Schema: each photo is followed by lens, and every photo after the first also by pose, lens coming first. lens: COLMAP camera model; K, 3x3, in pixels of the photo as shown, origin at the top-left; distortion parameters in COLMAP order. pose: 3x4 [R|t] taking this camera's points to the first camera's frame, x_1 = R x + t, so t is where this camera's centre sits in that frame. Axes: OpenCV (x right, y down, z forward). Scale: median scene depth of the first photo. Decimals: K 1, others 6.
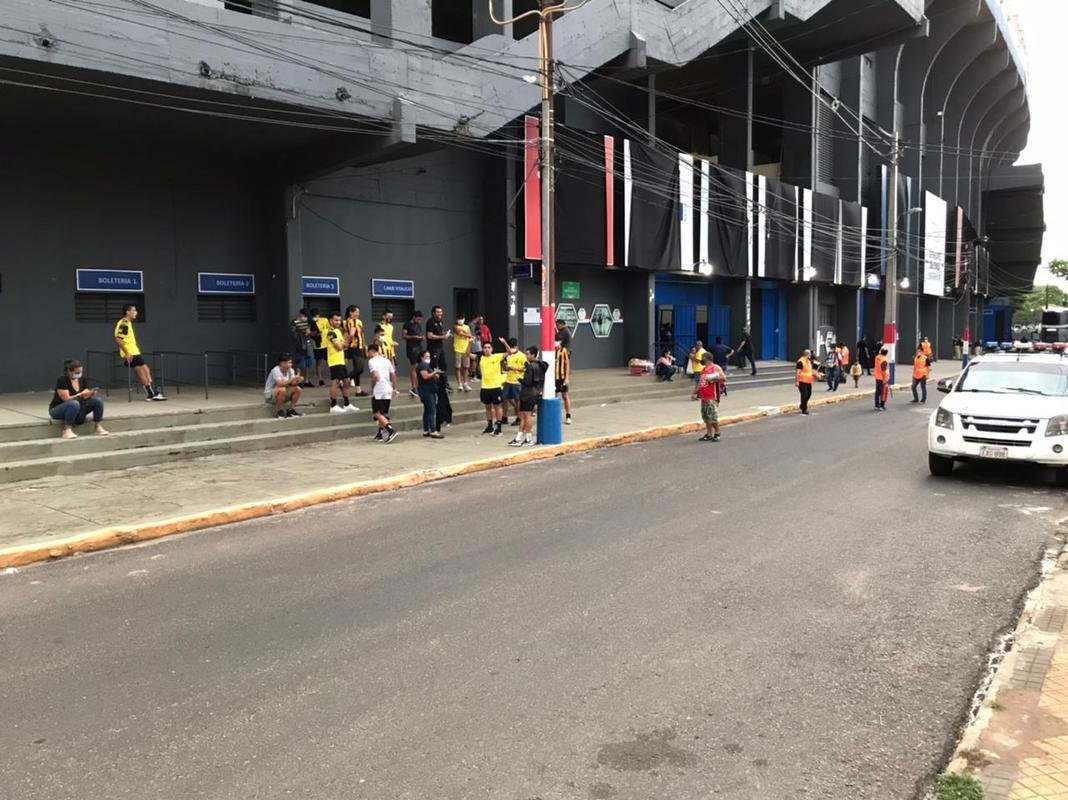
lens RADIAL K [[878.0, 0, 534.0], [0, 878.0, 400.0], [0, 0, 1]] dist [0.056013, -0.075878]
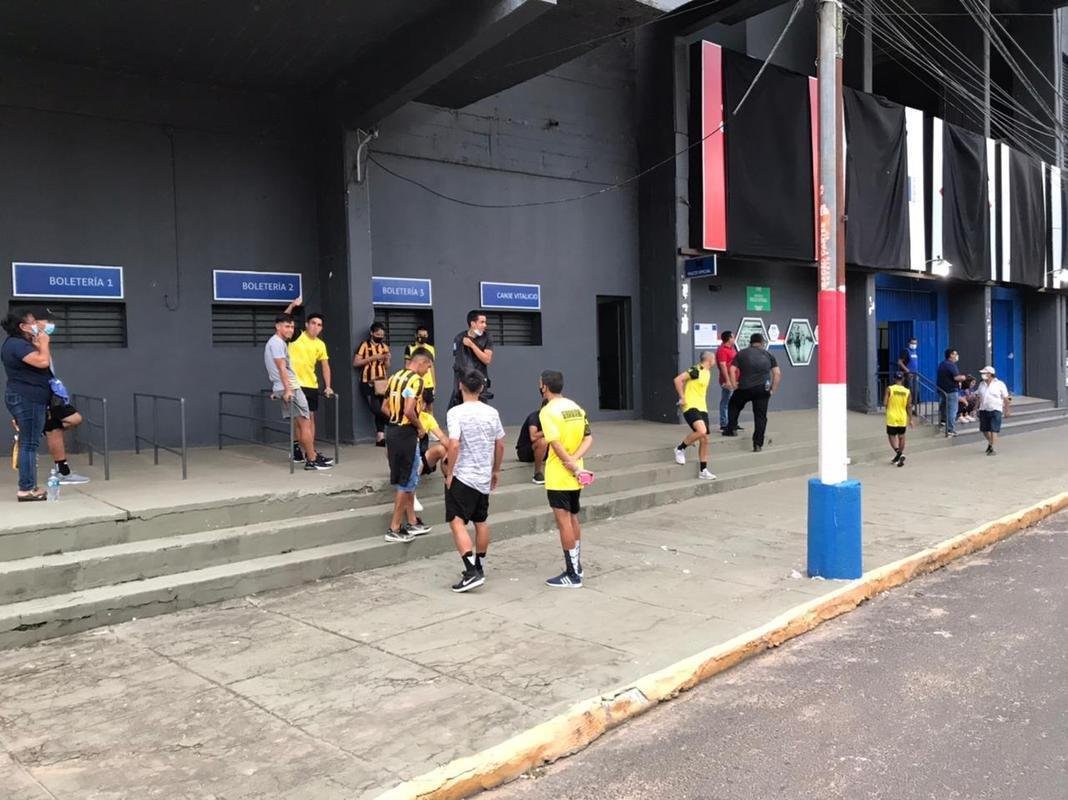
lens RADIAL K [[878.0, 0, 534.0], [0, 878.0, 400.0], [0, 0, 1]] dist [0.056013, -0.075878]
pose [[0.992131, -0.008268, -0.124929, -0.055436], [0.003220, 0.999172, -0.040552, -0.018117], [0.125161, 0.039831, 0.991337, 0.317655]]
